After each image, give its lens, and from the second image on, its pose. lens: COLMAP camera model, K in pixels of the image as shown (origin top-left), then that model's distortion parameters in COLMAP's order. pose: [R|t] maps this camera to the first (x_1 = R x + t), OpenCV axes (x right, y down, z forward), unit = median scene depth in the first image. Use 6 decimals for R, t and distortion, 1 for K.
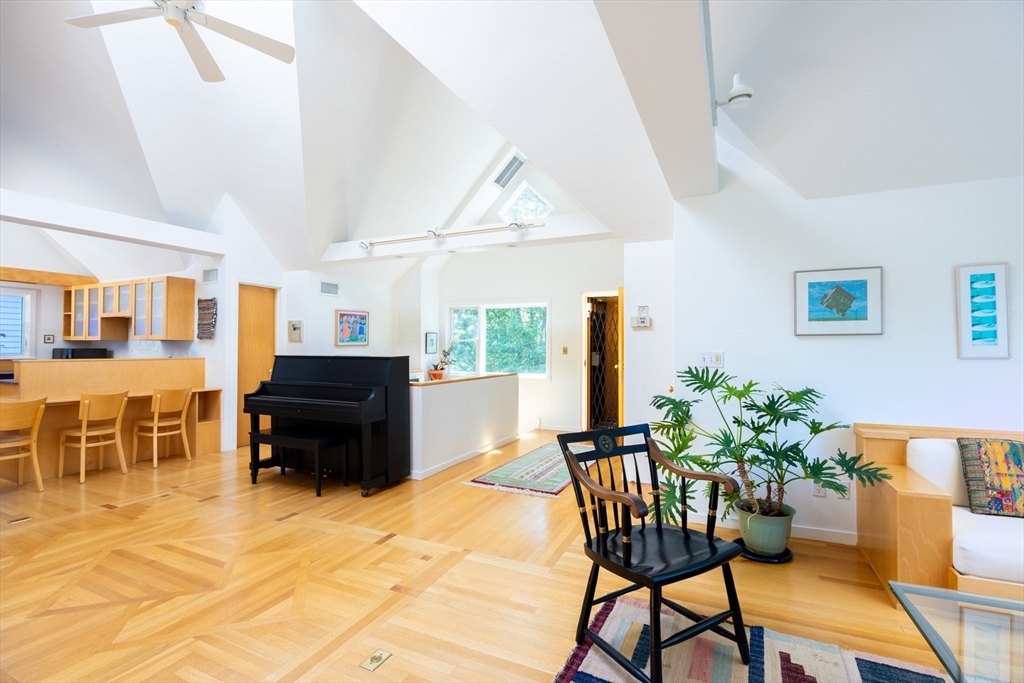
lens RADIAL K [[471.2, 0, 508.7], [0, 471.2, 340.2], [0, 0, 1]] dist [-0.004728, -0.000555]
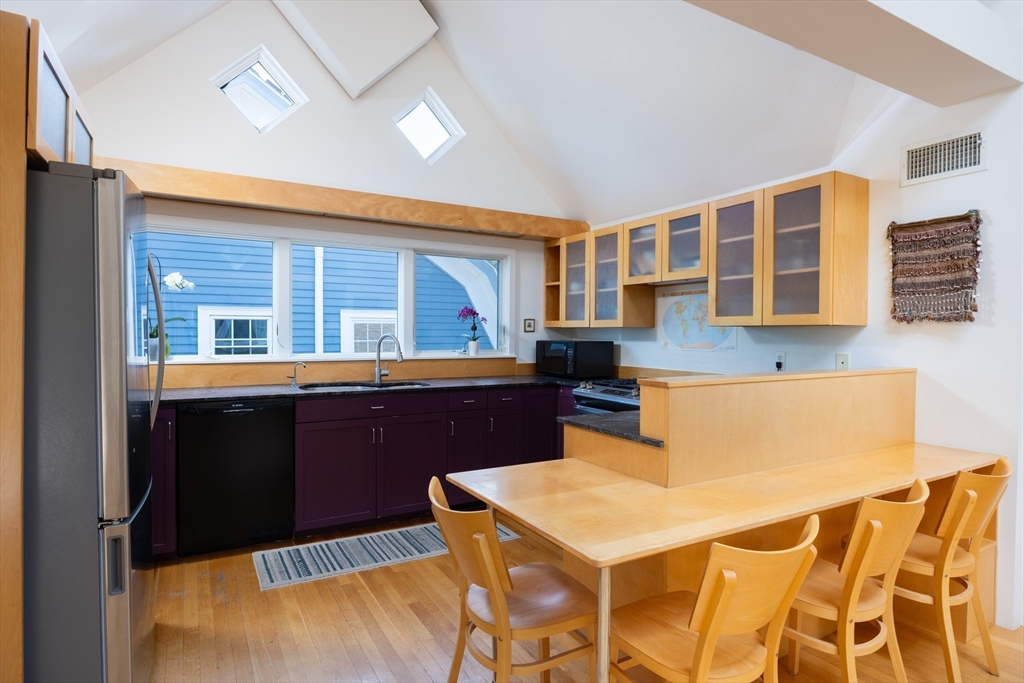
lens RADIAL K [[569.2, 0, 512.5], [0, 569.2, 341.8], [0, 0, 1]] dist [-0.001023, -0.000192]
pose [[0.827302, 0.007761, -0.561703, -0.580335], [0.008905, 0.999598, 0.026927, -0.001389], [0.561686, -0.027279, 0.826900, 0.360634]]
